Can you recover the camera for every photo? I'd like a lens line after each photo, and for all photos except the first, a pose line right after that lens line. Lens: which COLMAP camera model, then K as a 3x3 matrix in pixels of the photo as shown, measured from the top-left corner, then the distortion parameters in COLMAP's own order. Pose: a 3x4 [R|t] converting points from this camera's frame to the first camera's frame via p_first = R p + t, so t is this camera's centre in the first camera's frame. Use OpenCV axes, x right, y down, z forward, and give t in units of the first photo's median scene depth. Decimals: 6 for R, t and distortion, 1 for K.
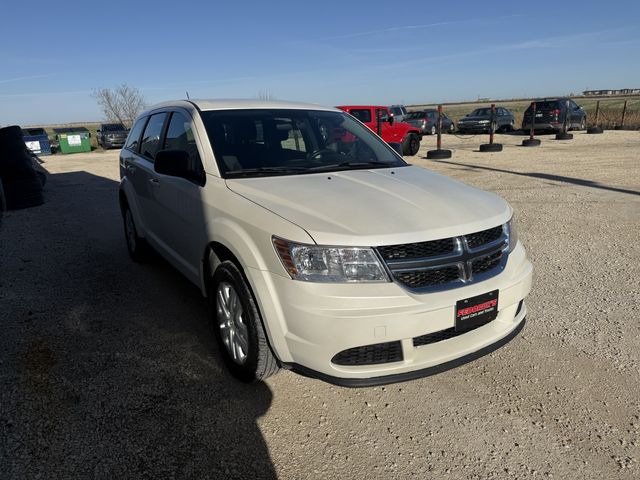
lens RADIAL K [[448.7, 0, 322.0], [0, 448.7, 240.9], [0, 0, 1]] dist [0.033219, -0.026308]
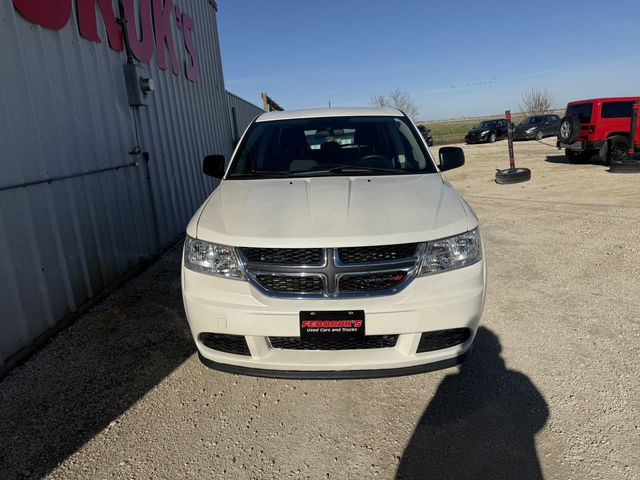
lens RADIAL K [[448.7, 0, 322.2], [0, 448.7, 235.7], [0, 0, 1]] dist [0.033219, -0.026308]
pose [[0.828905, 0.103720, -0.549690, 0.839632], [-0.108785, 0.993788, 0.023473, -0.059312], [0.548710, 0.040342, 0.835039, 0.179105]]
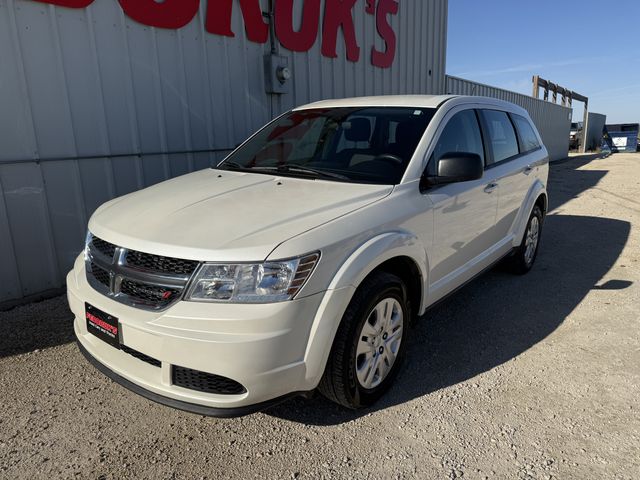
lens RADIAL K [[448.7, 0, 319.7], [0, 448.7, 246.0], [0, 0, 1]] dist [0.033219, -0.026308]
pose [[0.327671, 0.254773, -0.909793, 1.481655], [-0.236506, 0.954415, 0.182089, -0.361450], [0.914711, 0.155506, 0.372989, 1.348710]]
